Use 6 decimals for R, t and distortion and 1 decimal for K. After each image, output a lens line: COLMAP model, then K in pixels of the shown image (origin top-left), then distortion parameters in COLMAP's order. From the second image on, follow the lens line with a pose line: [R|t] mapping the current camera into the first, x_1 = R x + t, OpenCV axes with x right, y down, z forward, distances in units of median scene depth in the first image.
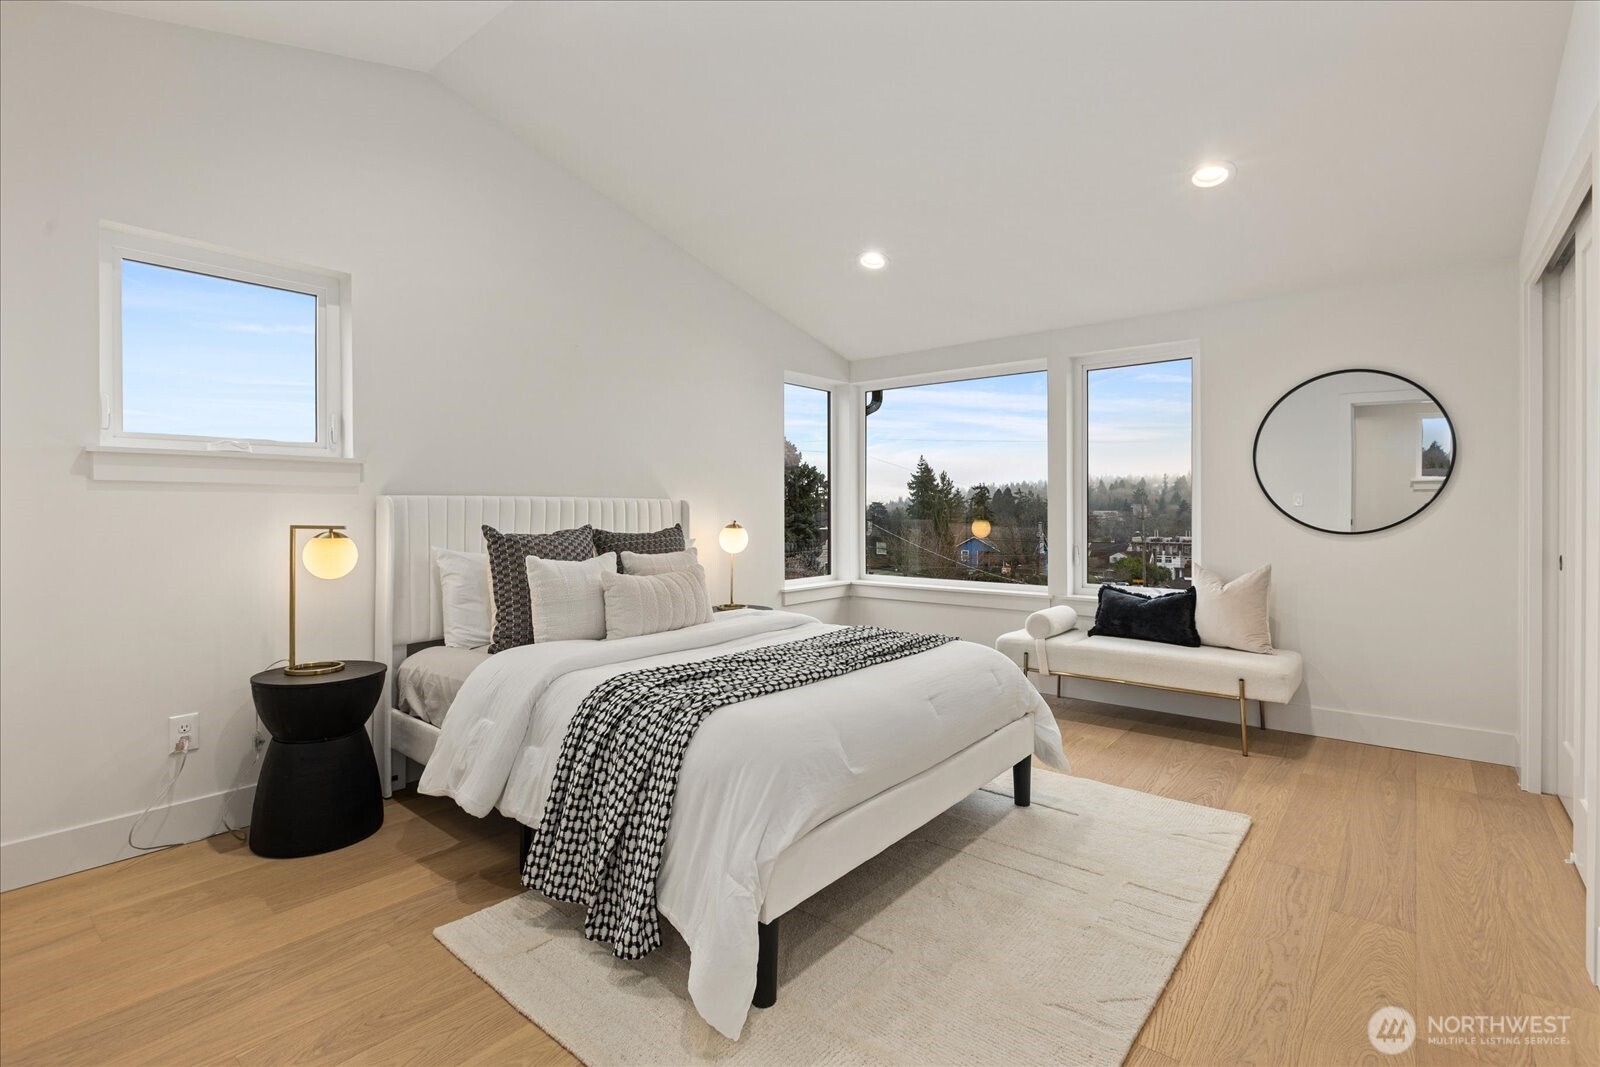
lens RADIAL K [[735.1, 0, 805.8], [0, 735.1, 522.8], [0, 0, 1]] dist [-0.001315, 0.000705]
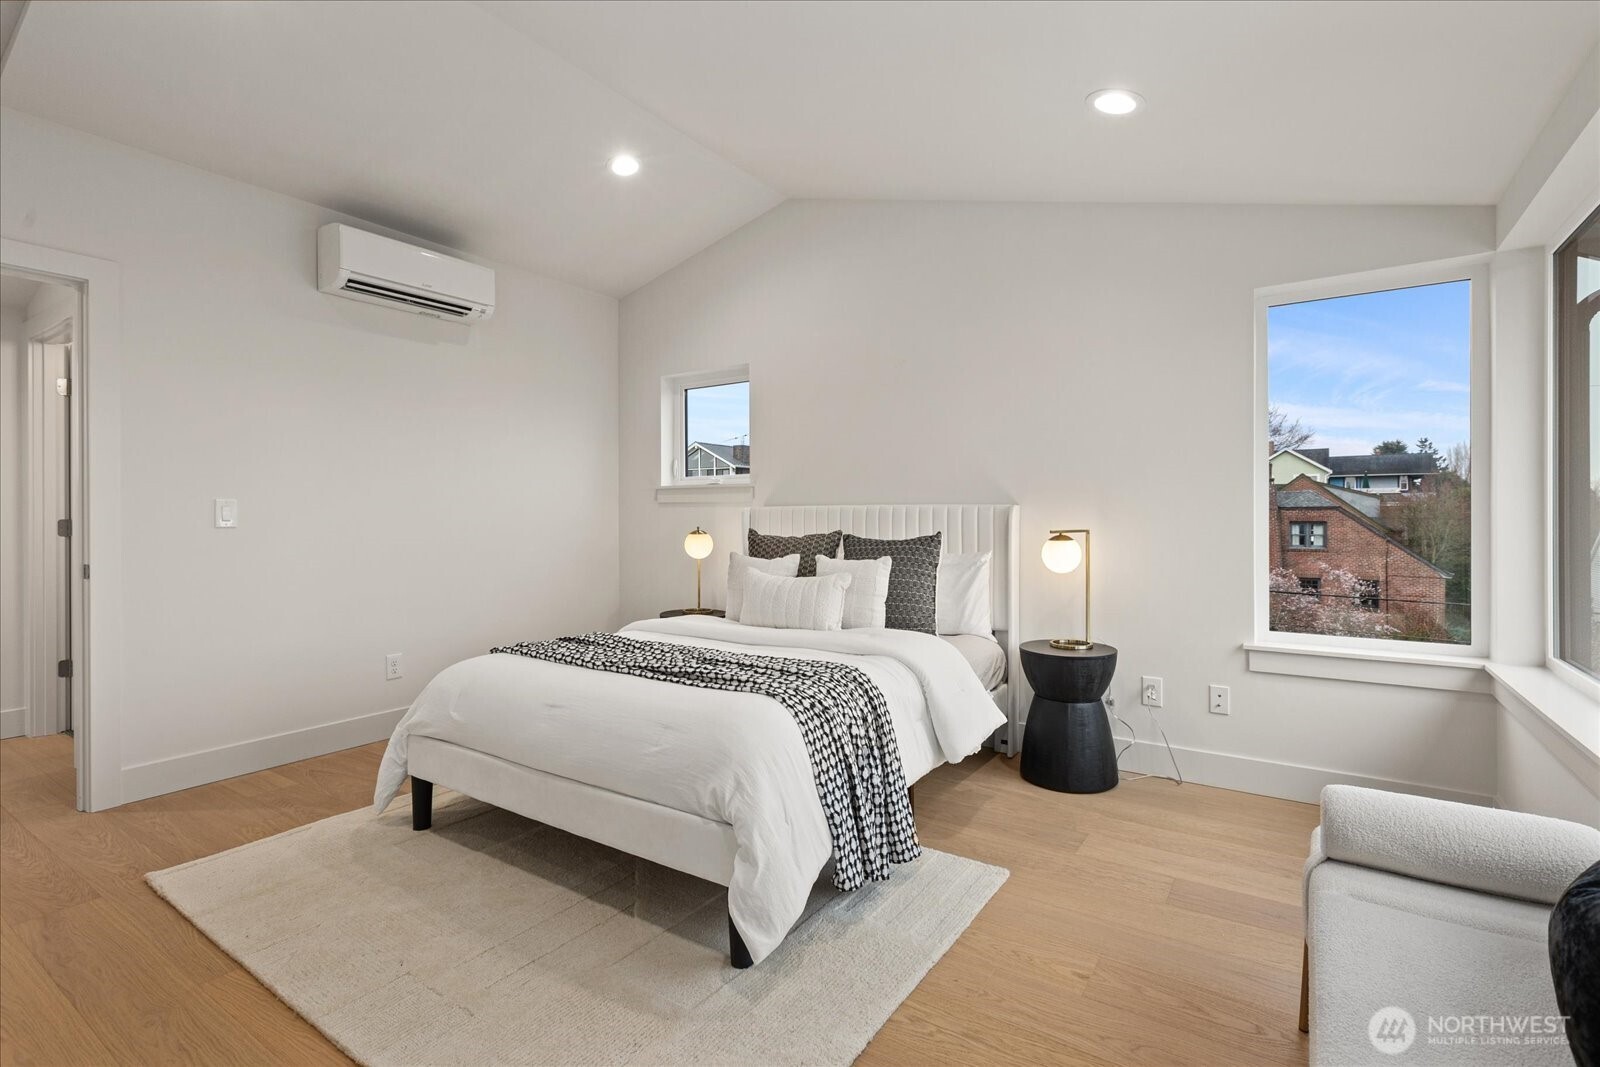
lens RADIAL K [[735.1, 0, 807.7], [0, 735.1, 523.2], [0, 0, 1]] dist [-0.001315, 0.000705]
pose [[0.106314, 0.008343, -0.994298, 0.831914], [-0.016035, 0.999849, 0.006675, -0.014921], [0.994203, 0.015234, 0.106431, 0.857961]]
